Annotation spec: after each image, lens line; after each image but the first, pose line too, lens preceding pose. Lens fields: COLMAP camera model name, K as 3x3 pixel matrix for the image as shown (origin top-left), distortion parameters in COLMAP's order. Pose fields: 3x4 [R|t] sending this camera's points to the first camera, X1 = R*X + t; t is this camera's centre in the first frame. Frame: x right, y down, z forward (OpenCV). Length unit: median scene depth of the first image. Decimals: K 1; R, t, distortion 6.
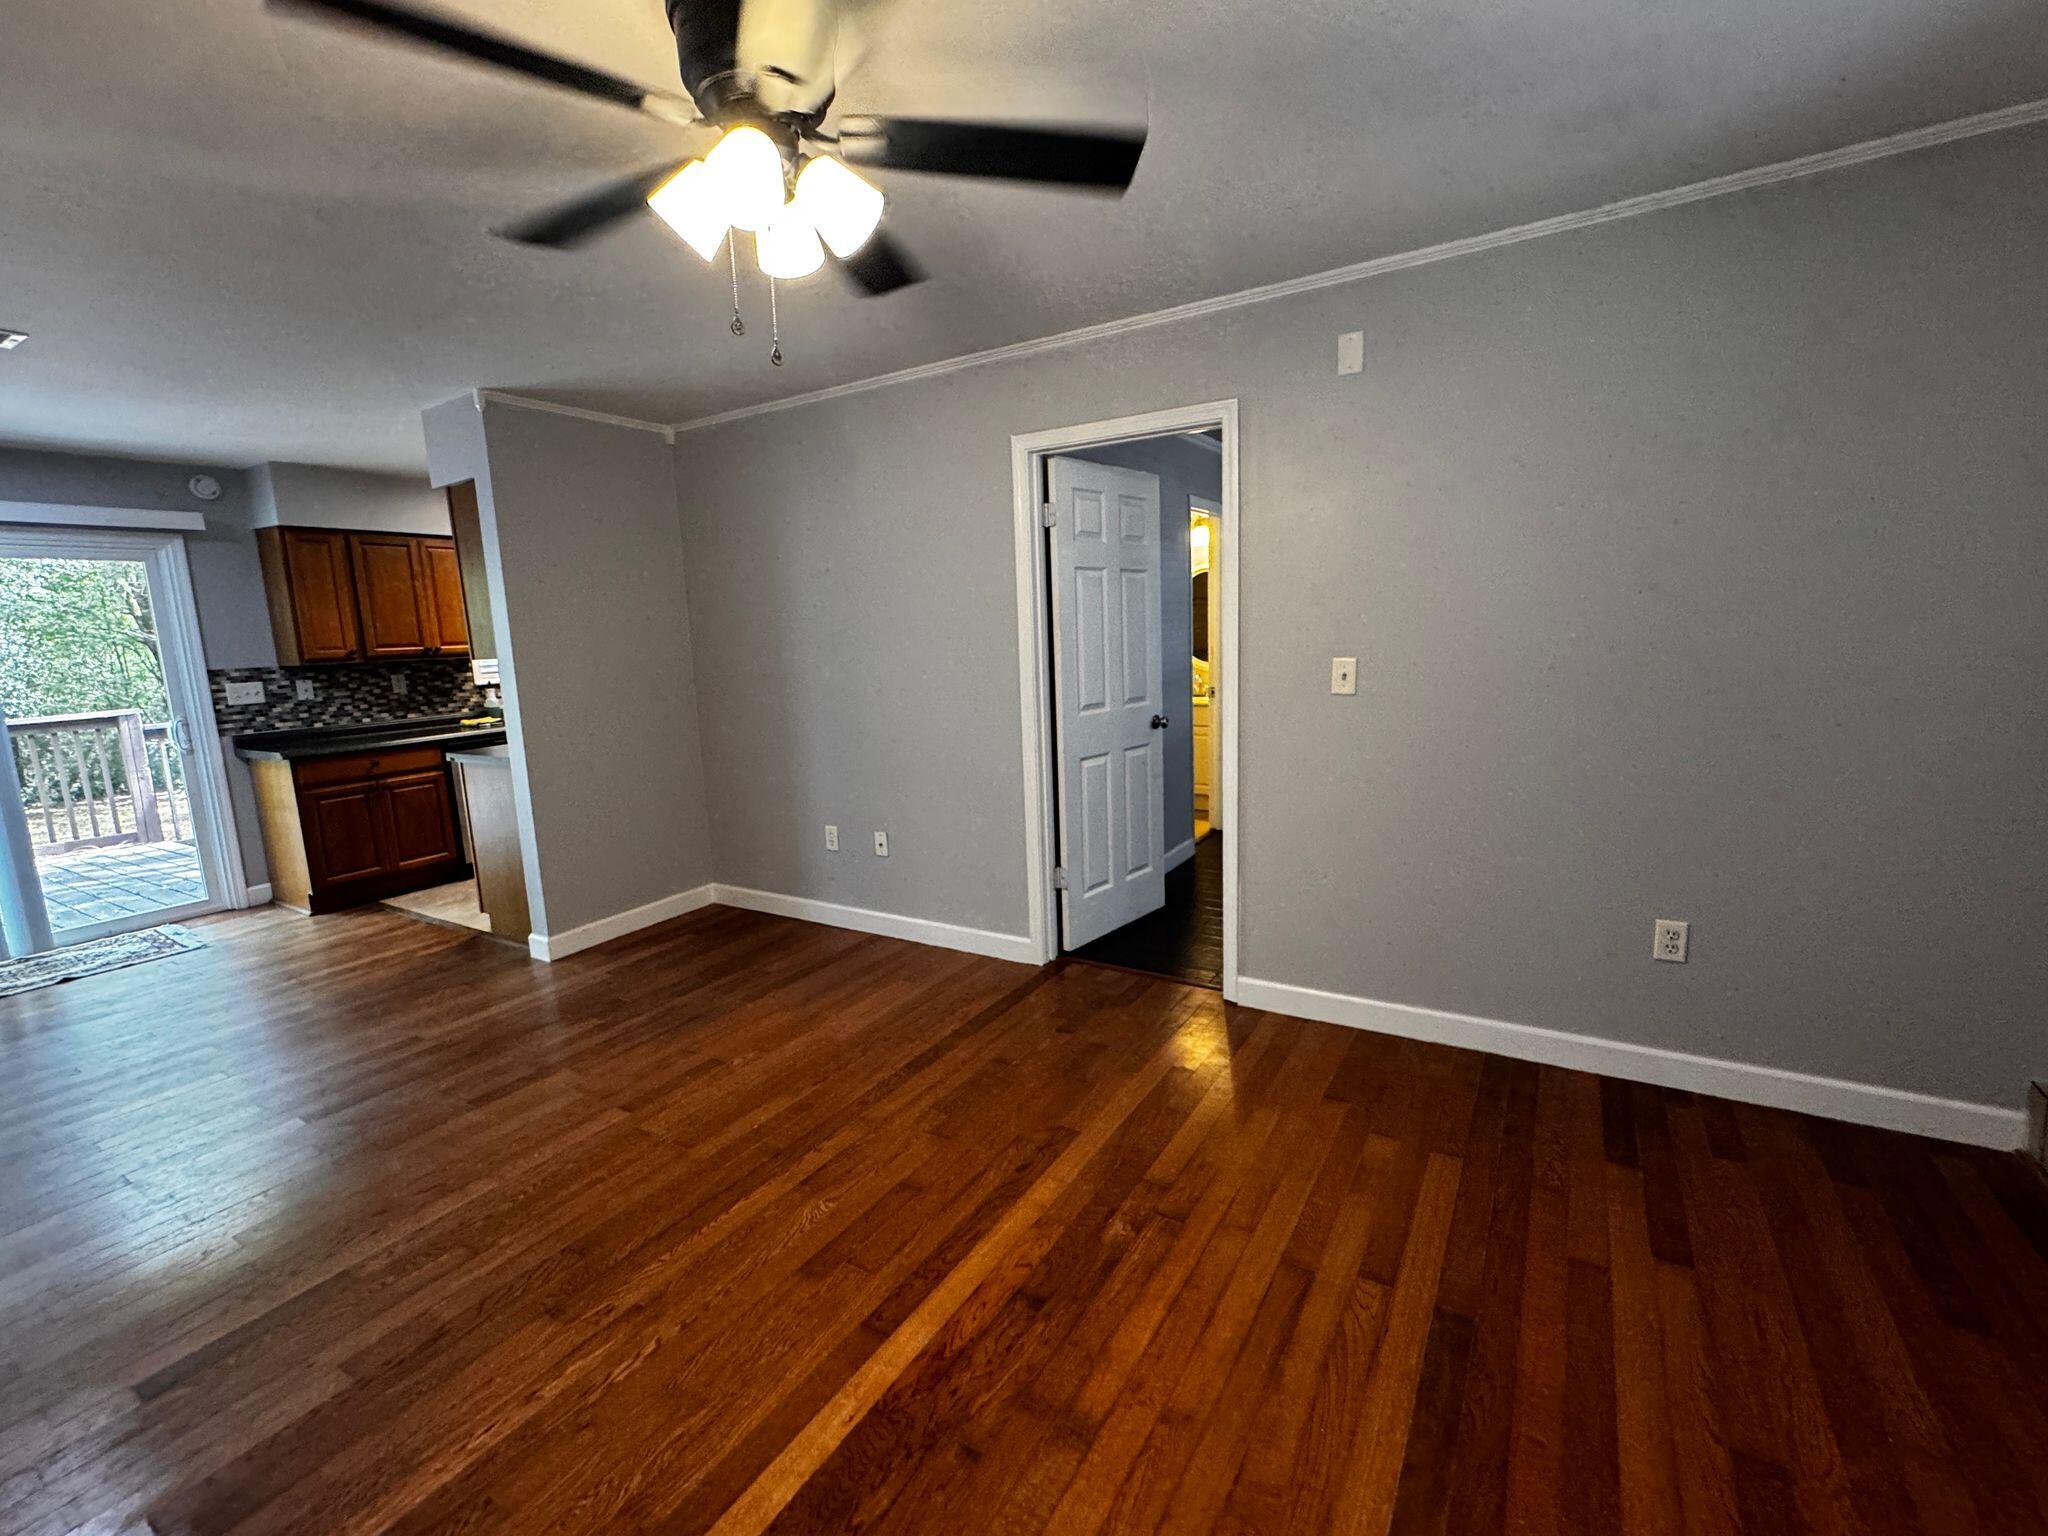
lens RADIAL K [[884.7, 0, 1017.7], [0, 884.7, 764.5], [0, 0, 1]] dist [-0.001516, -0.000212]
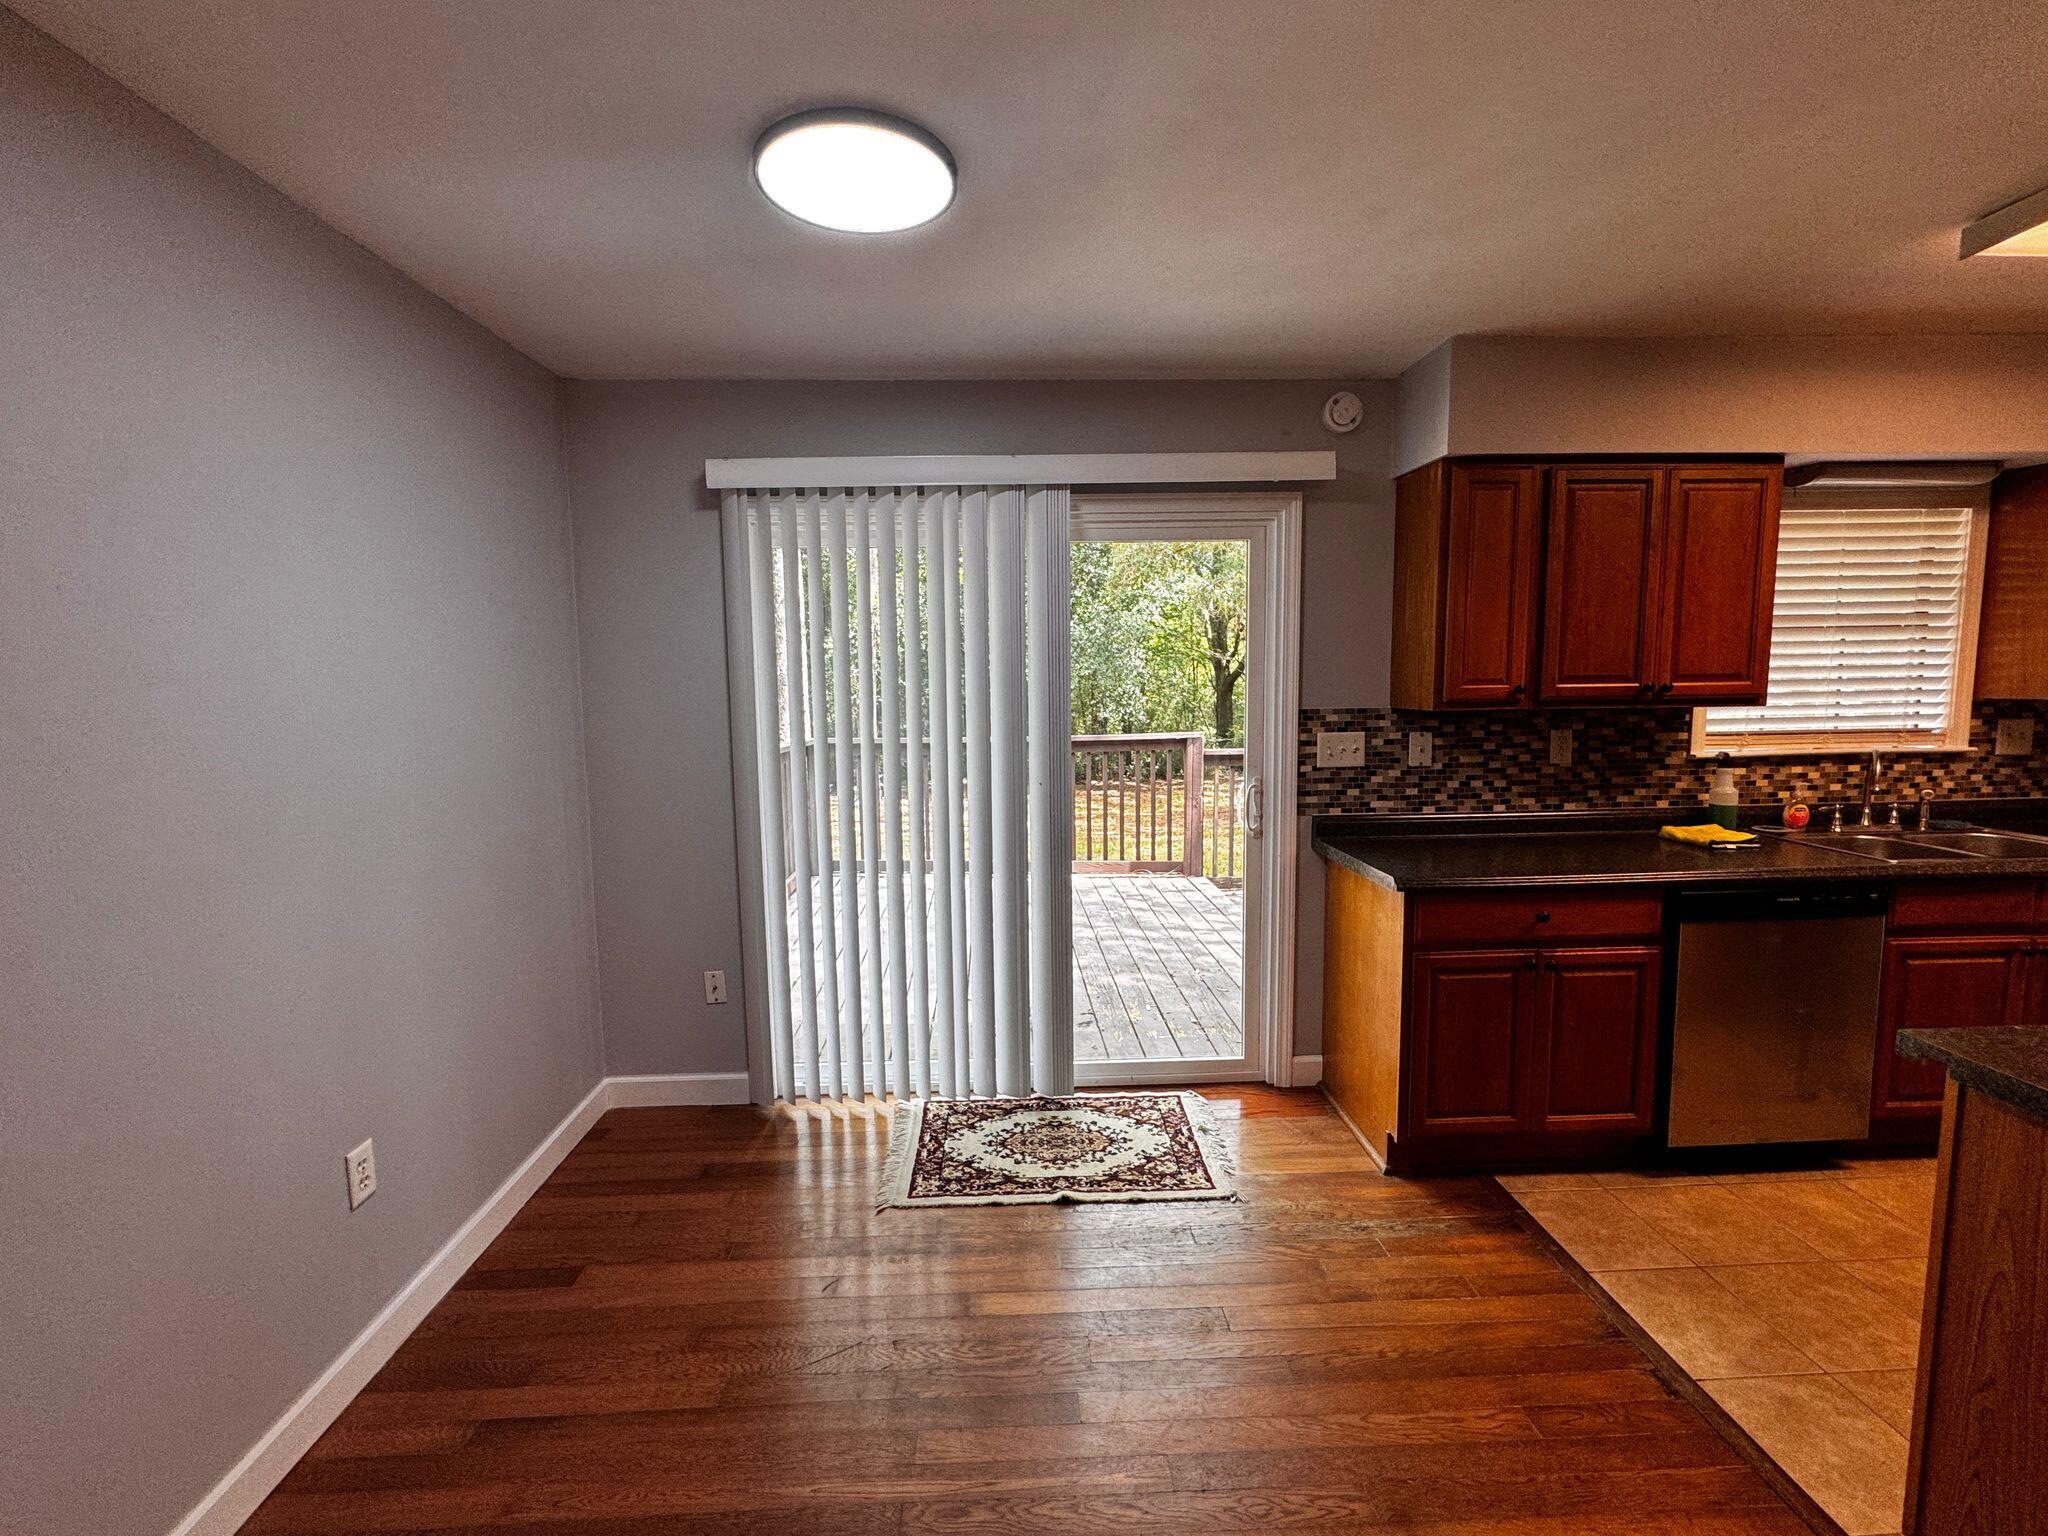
lens RADIAL K [[884.7, 0, 1025.0], [0, 884.7, 770.0], [0, 0, 1]] dist [-0.001516, -0.000212]
pose [[0.558372, 0.120215, -0.820834, -0.609321], [-0.136460, 0.989277, 0.052057, -0.084811], [0.818290, 0.082944, 0.568789, 0.587693]]
